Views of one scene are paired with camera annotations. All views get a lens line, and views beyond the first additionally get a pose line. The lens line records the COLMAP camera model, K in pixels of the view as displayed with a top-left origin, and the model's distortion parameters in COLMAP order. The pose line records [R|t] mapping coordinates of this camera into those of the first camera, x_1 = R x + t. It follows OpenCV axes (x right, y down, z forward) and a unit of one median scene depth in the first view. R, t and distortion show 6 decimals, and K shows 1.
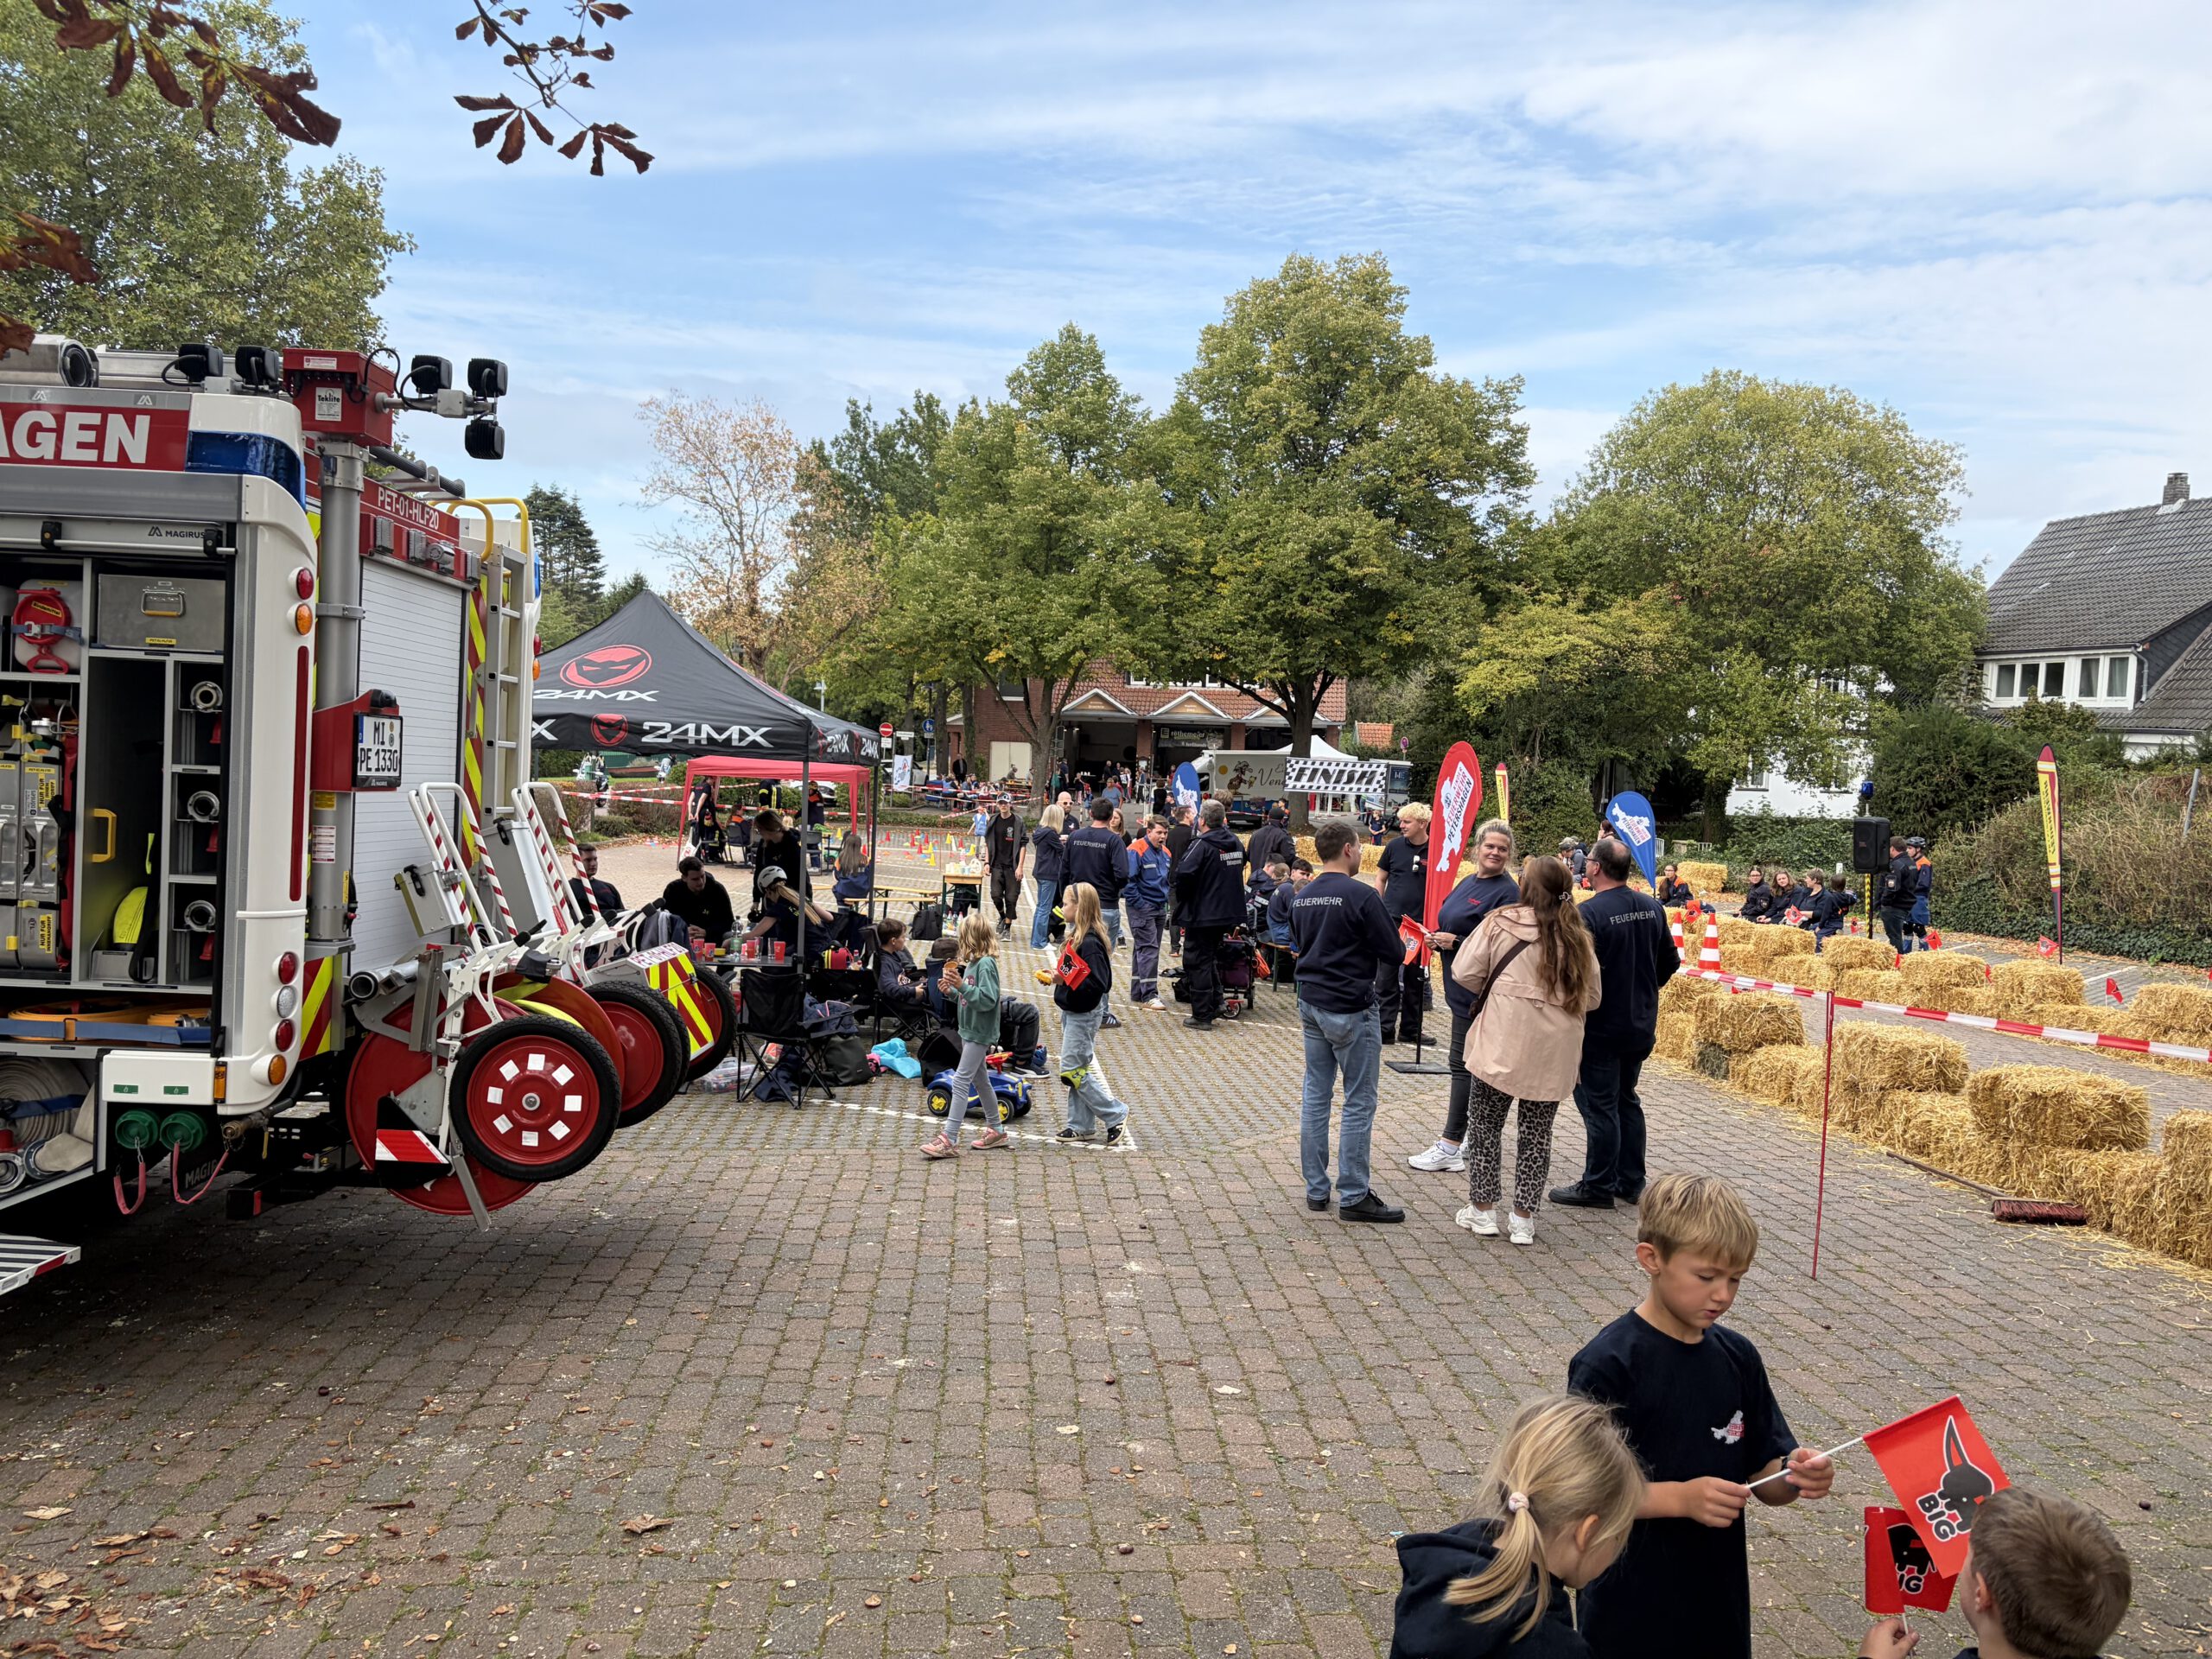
lens RADIAL K [[1673.6, 0, 1105.0], [0, 1673.6, 829.6], [0, 0, 1]] dist [0.043500, -0.044137]
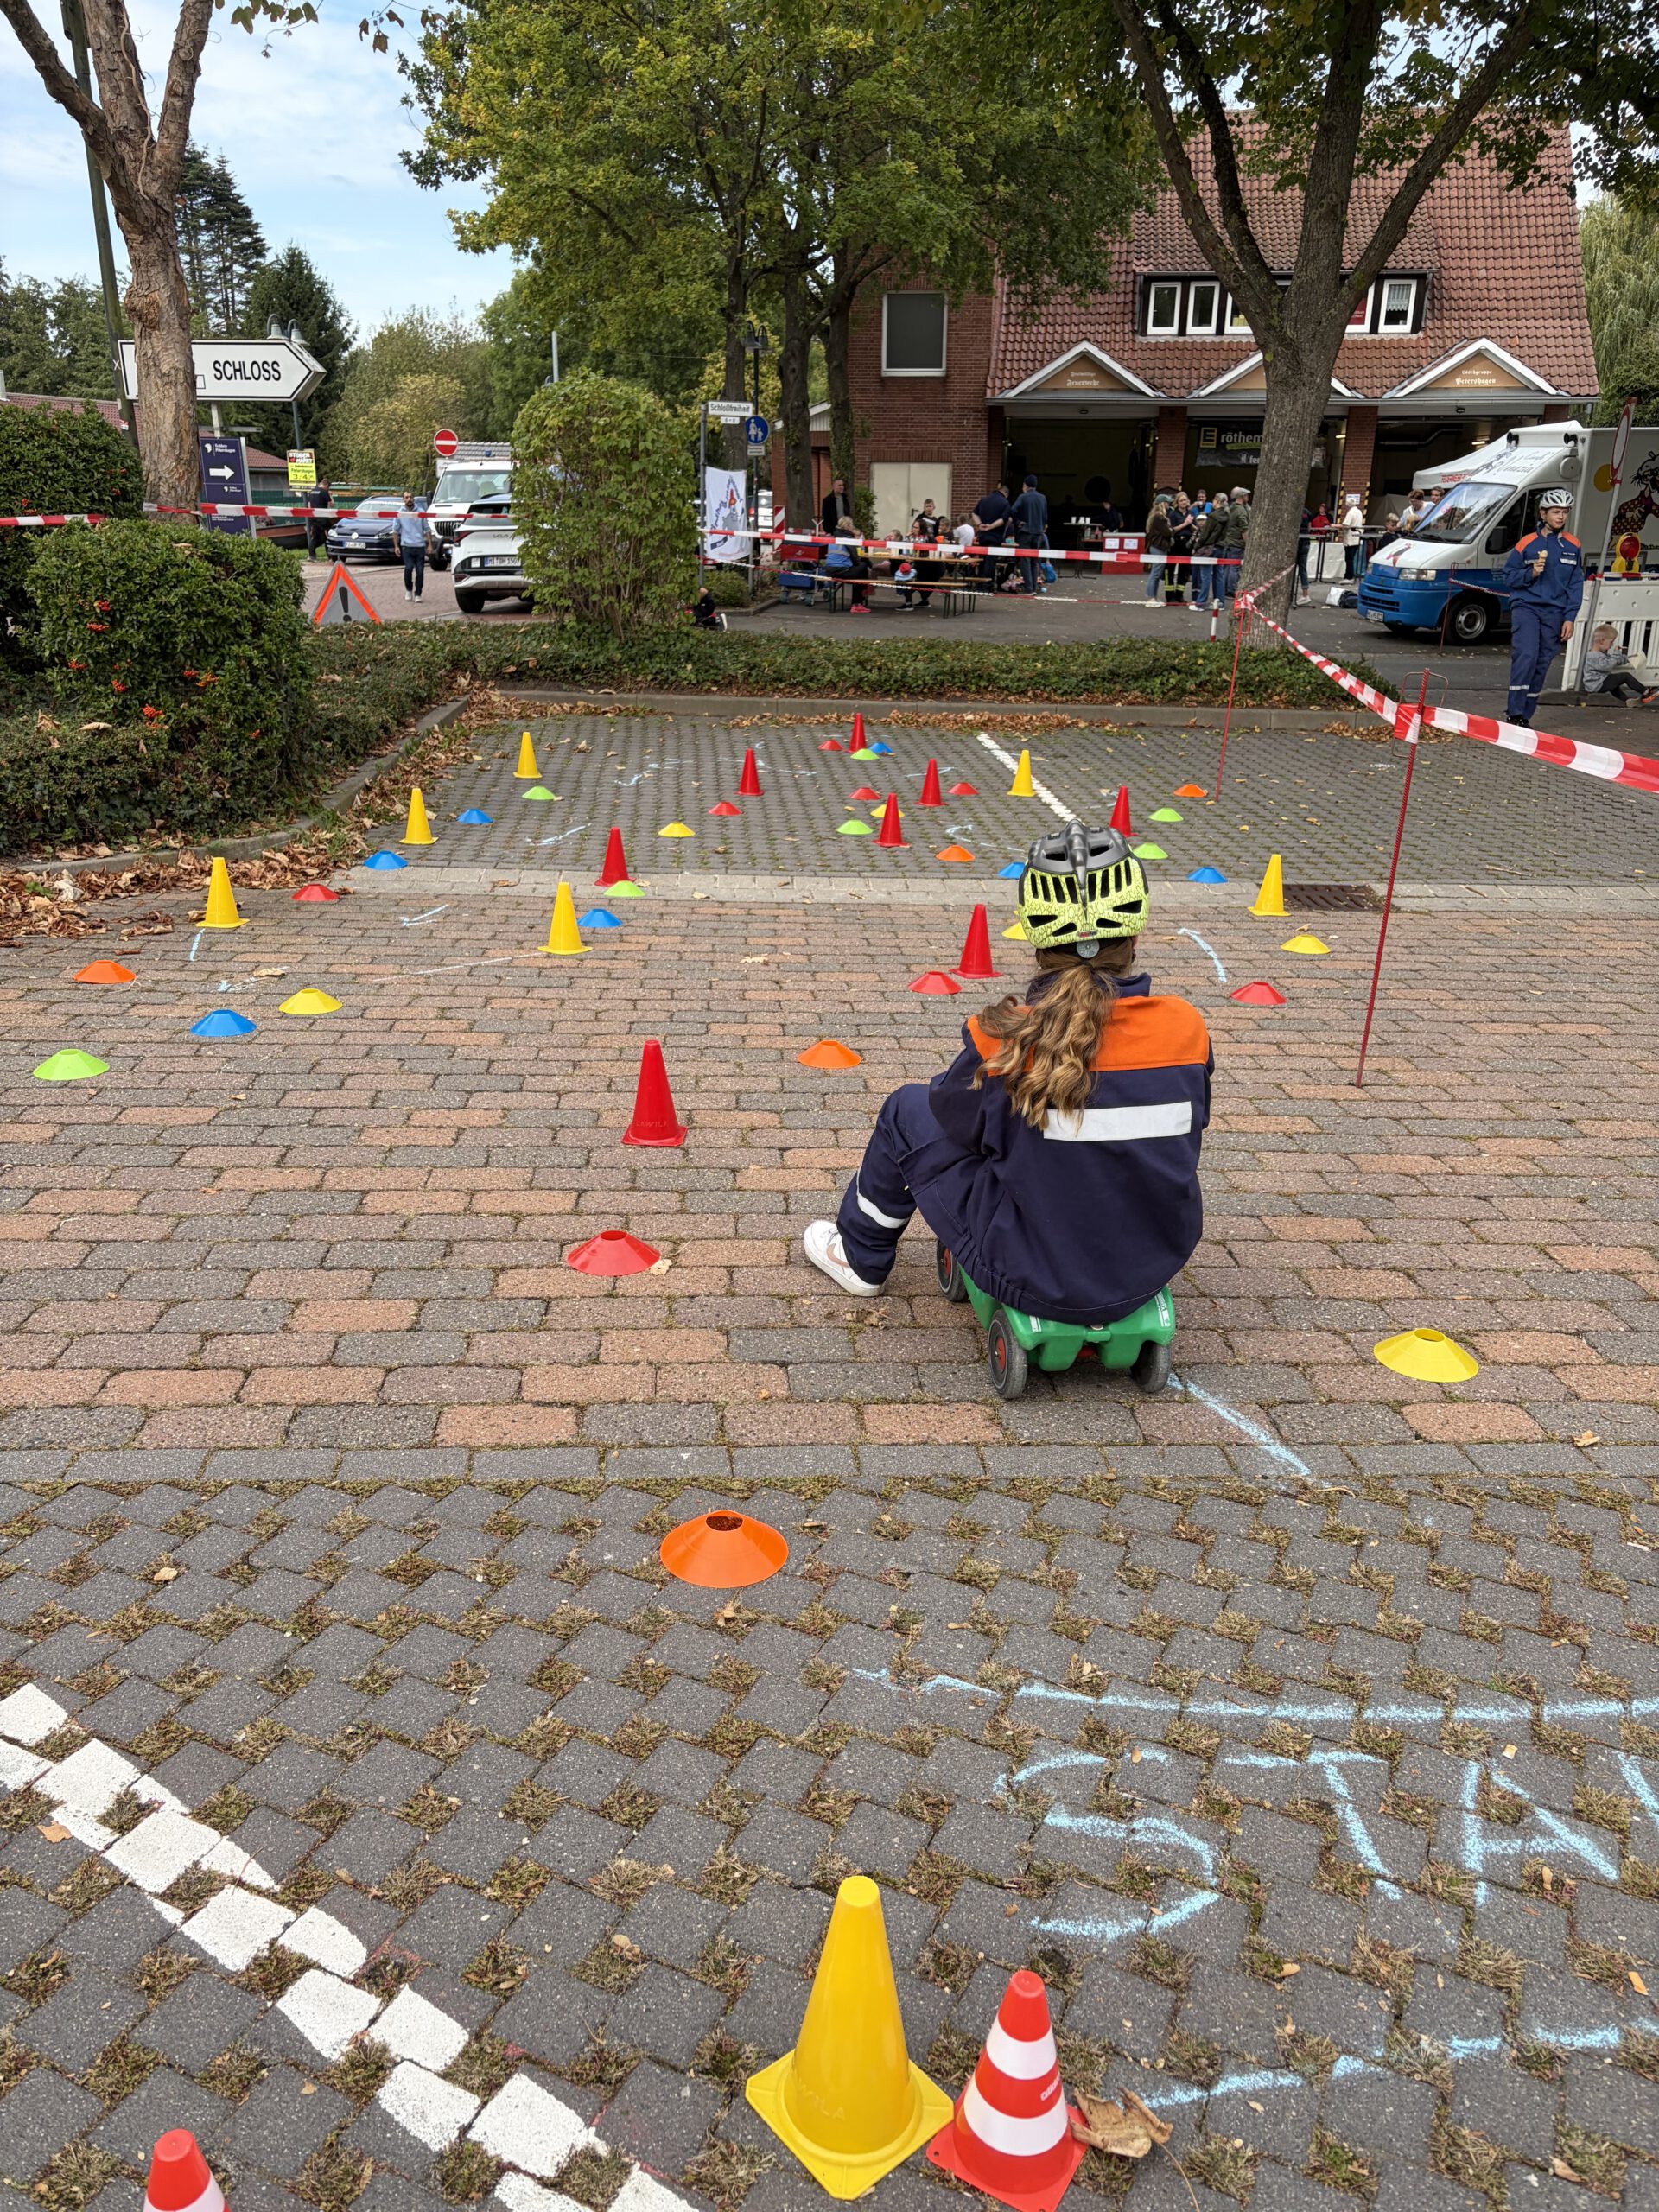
lens RADIAL K [[1673.6, 0, 828.8], [0, 1673.6, 1107.1], [0, 0, 1]] dist [0.043500, -0.044137]
pose [[0.999135, -0.010355, -0.040284, -0.063355], [0.021283, 0.959399, 0.281250, -0.008391], [0.035736, -0.281864, 0.958789, 0.447626]]
